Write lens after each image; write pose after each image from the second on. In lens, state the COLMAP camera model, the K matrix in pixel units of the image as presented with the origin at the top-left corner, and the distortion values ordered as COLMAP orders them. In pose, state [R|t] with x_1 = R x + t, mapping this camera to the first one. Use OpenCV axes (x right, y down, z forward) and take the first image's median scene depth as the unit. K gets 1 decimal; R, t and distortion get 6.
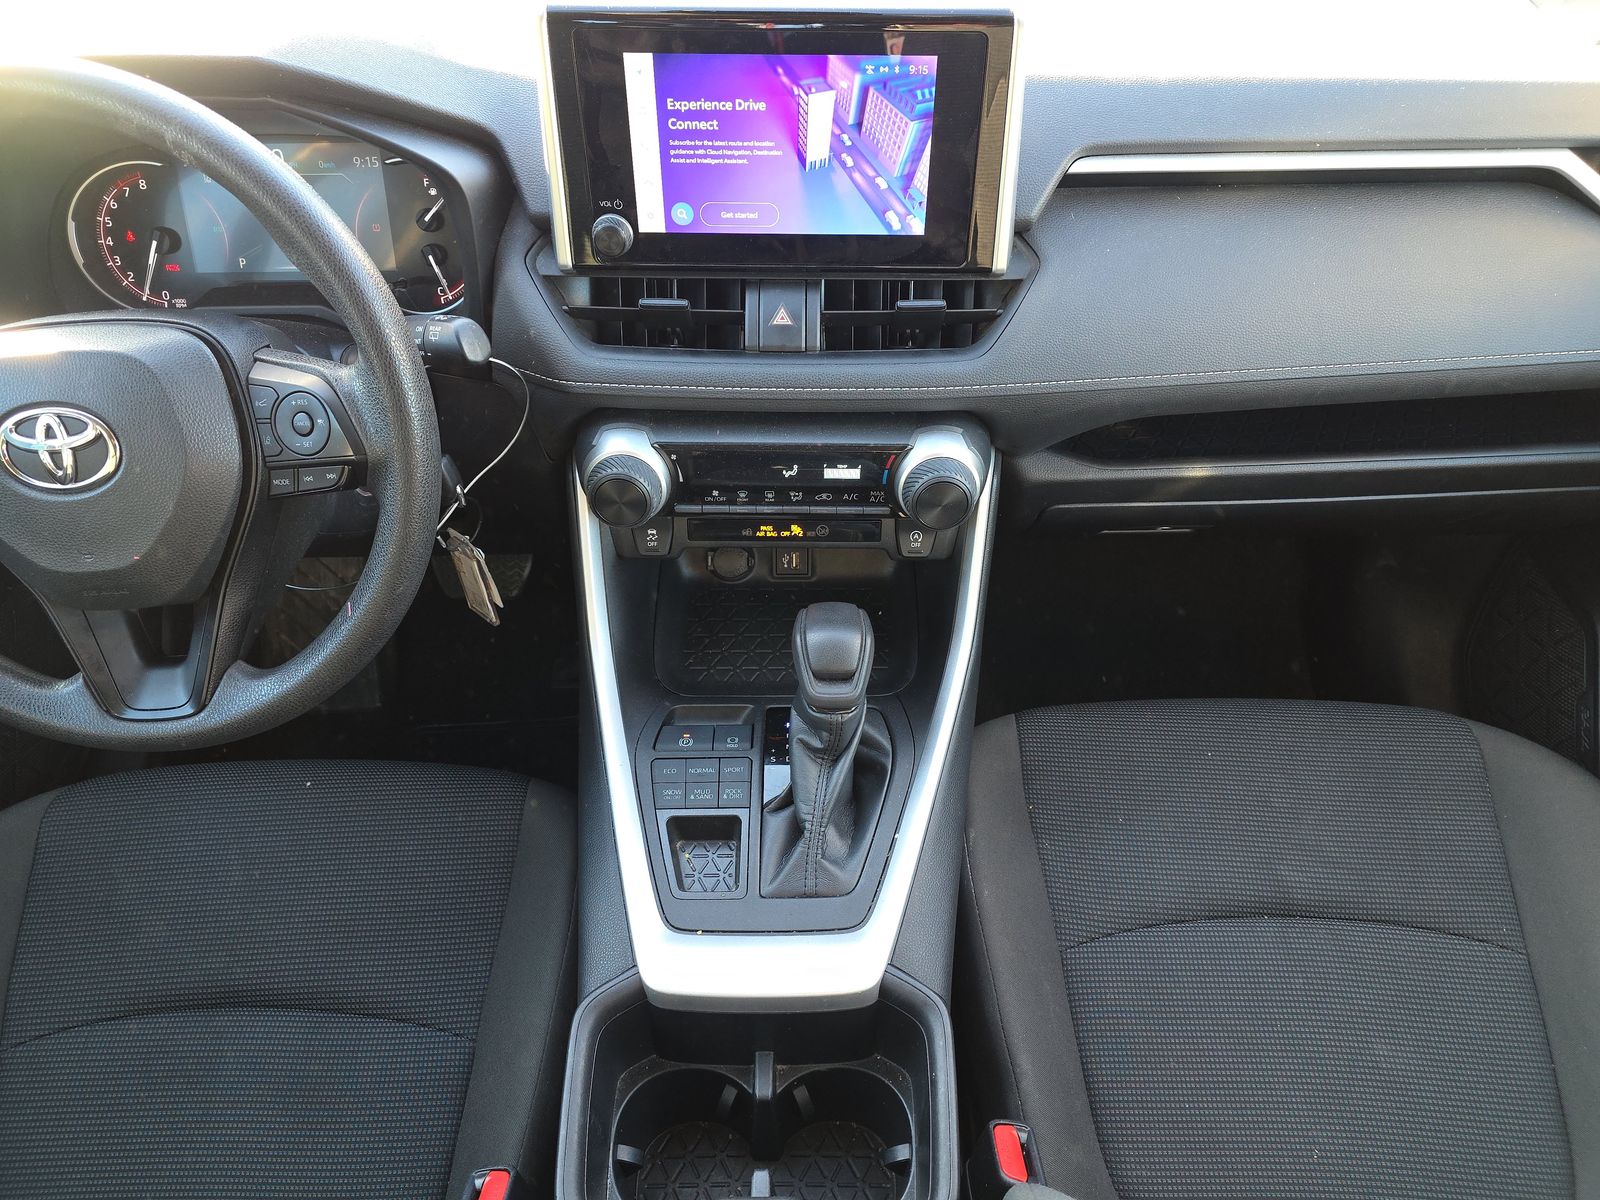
lens RADIAL K [[1053.1, 0, 839.2], [0, 1053.1, 600.1], [0, 0, 1]] dist [0.047097, -0.036730]
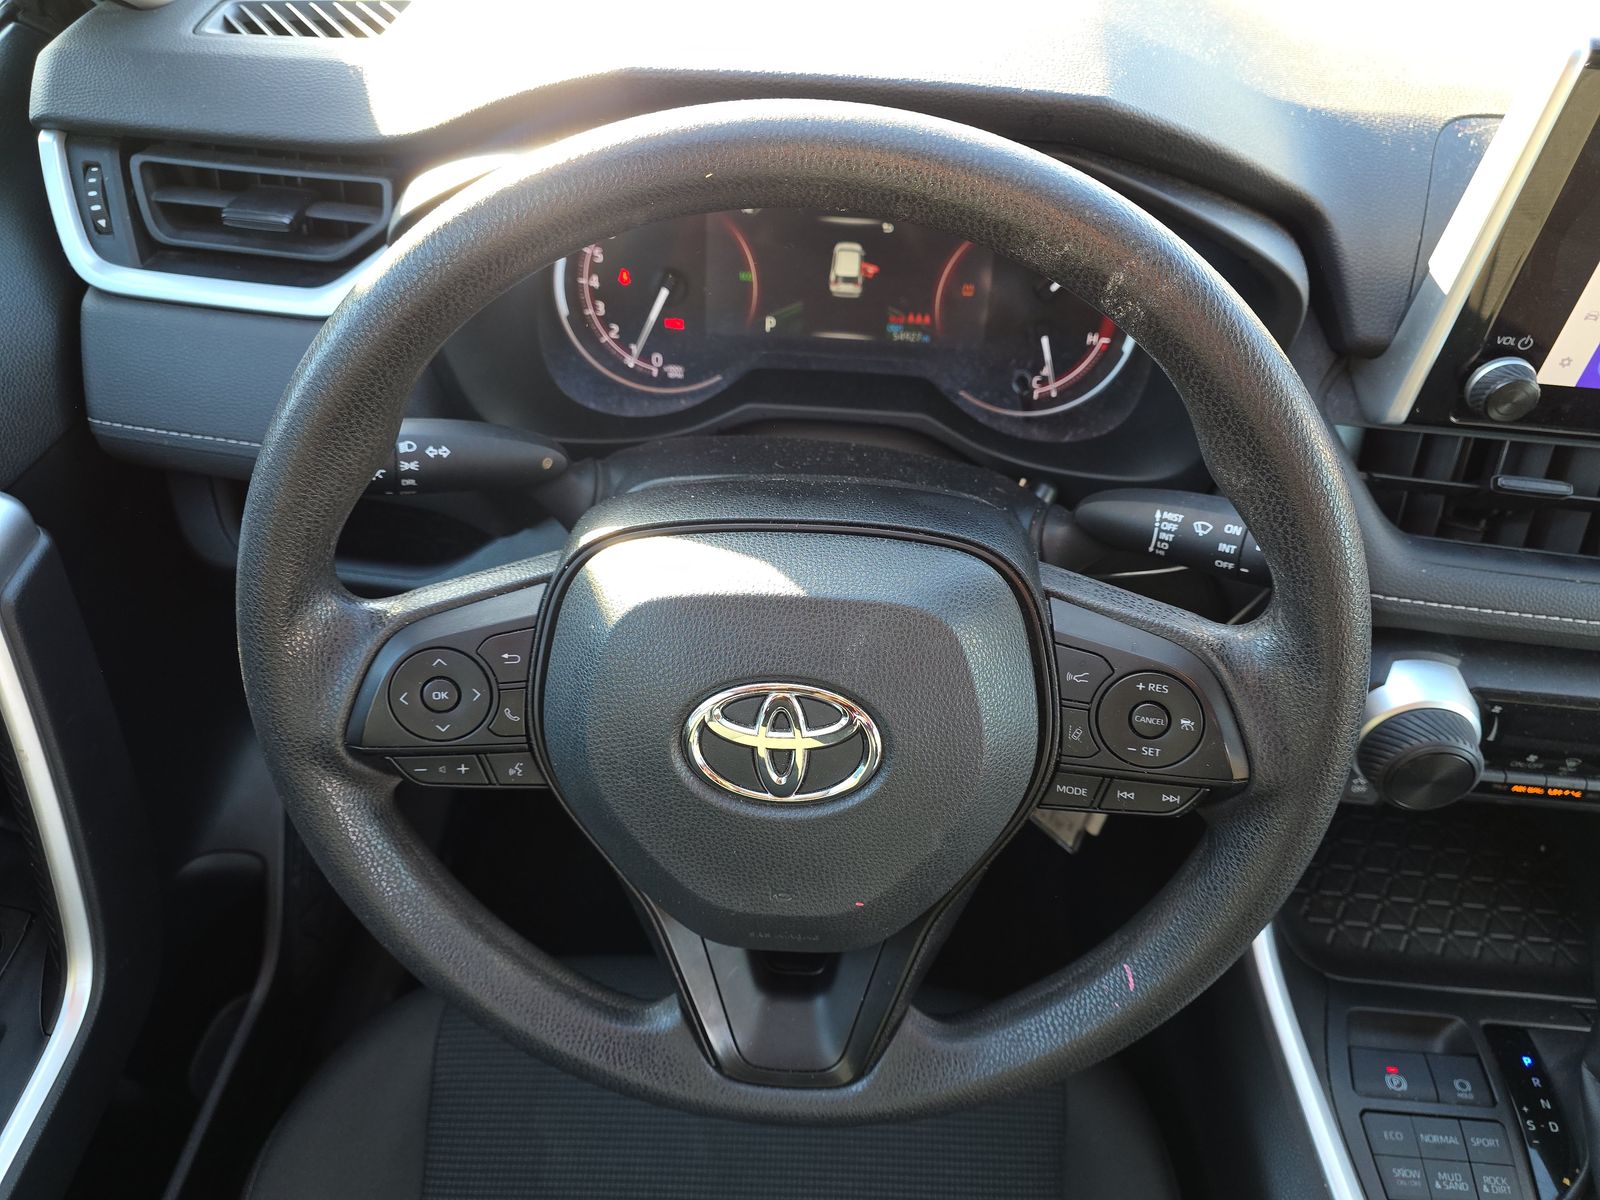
lens RADIAL K [[1056.2, 0, 864.7], [0, 1056.2, 599.9], [0, 0, 1]] dist [0.050023, 0.001294]
pose [[0.996399, 0.083952, -0.011851, -0.552734], [-0.082911, 0.994039, 0.070804, -0.219627], [0.017725, -0.069567, 0.997420, 0.320798]]
